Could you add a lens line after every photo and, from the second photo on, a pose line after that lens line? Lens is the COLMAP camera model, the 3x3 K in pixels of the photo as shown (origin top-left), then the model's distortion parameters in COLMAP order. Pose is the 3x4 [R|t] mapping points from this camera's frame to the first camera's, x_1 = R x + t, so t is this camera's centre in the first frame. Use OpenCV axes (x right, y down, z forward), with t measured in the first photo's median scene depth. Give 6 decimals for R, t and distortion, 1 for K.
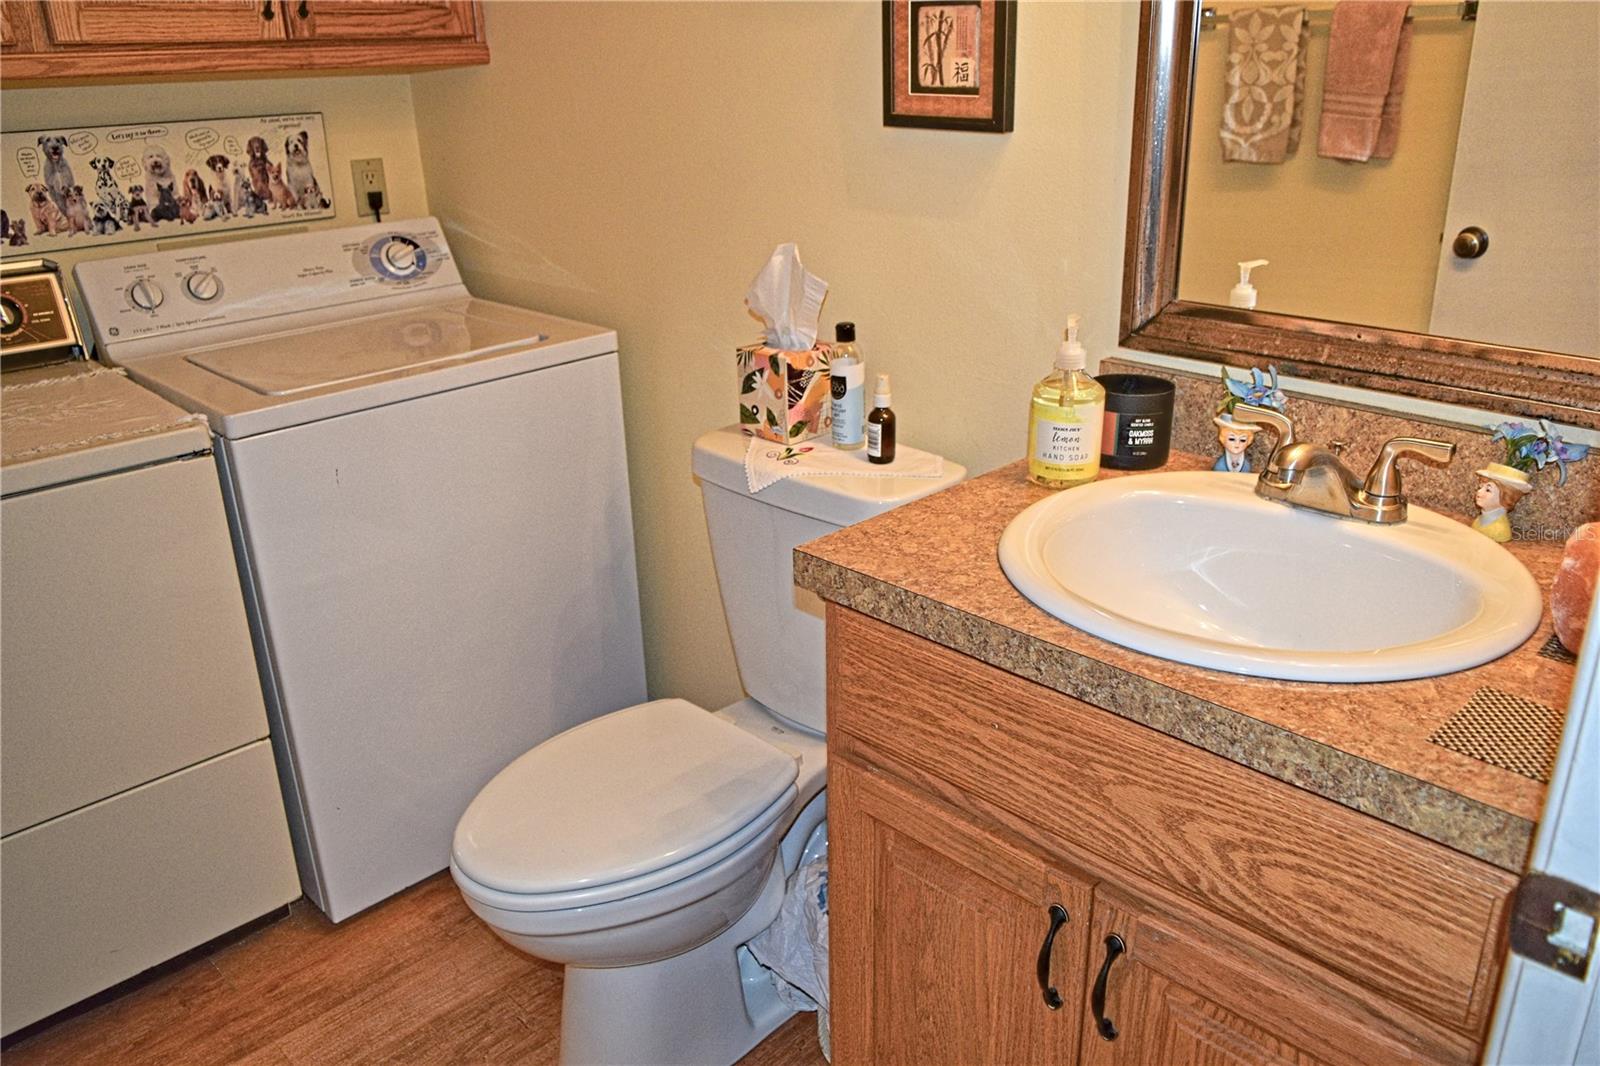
lens RADIAL K [[1260.1, 0, 800.0], [0, 1260.1, 533.0], [0, 0, 1]] dist [-0.013493, 0.006283]
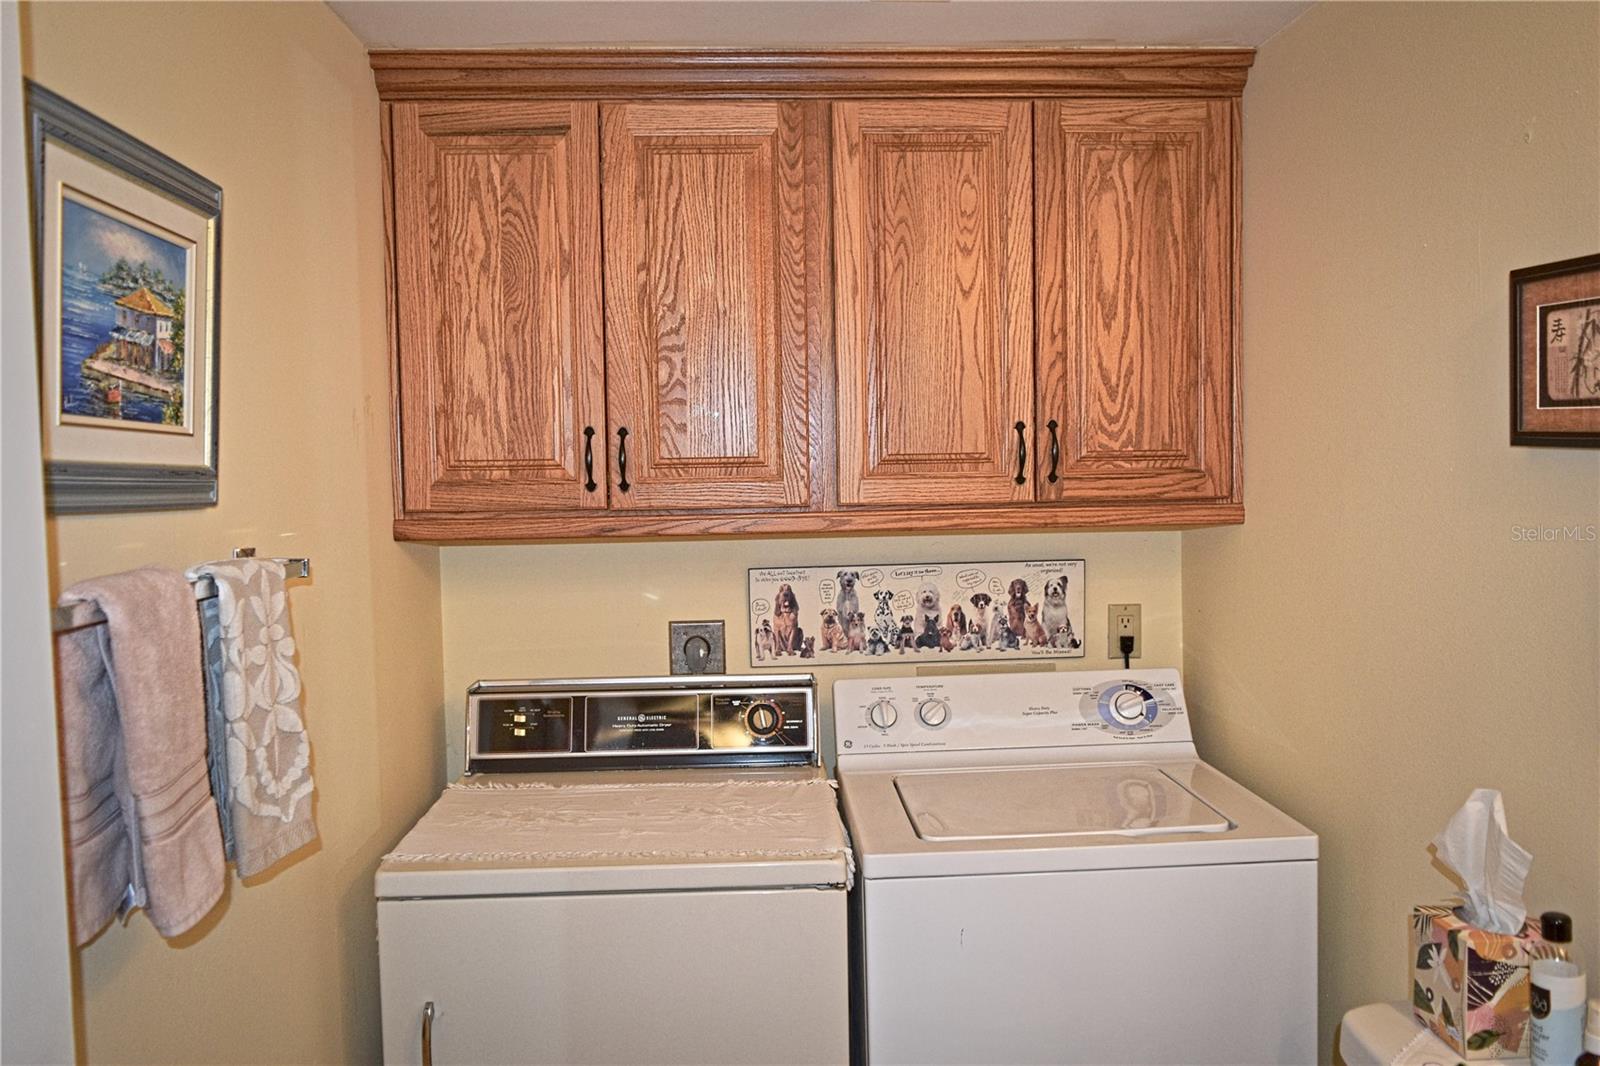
lens RADIAL K [[1249.2, 0, 800.0], [0, 1249.2, 533.0], [0, 0, 1]] dist [0.007883, -0.004398]
pose [[0.747895, 0.046135, -0.662212, 0.141287], [-0.238641, 0.949576, -0.203362, -0.099227], [0.619439, 0.310124, 0.721192, 0.112837]]
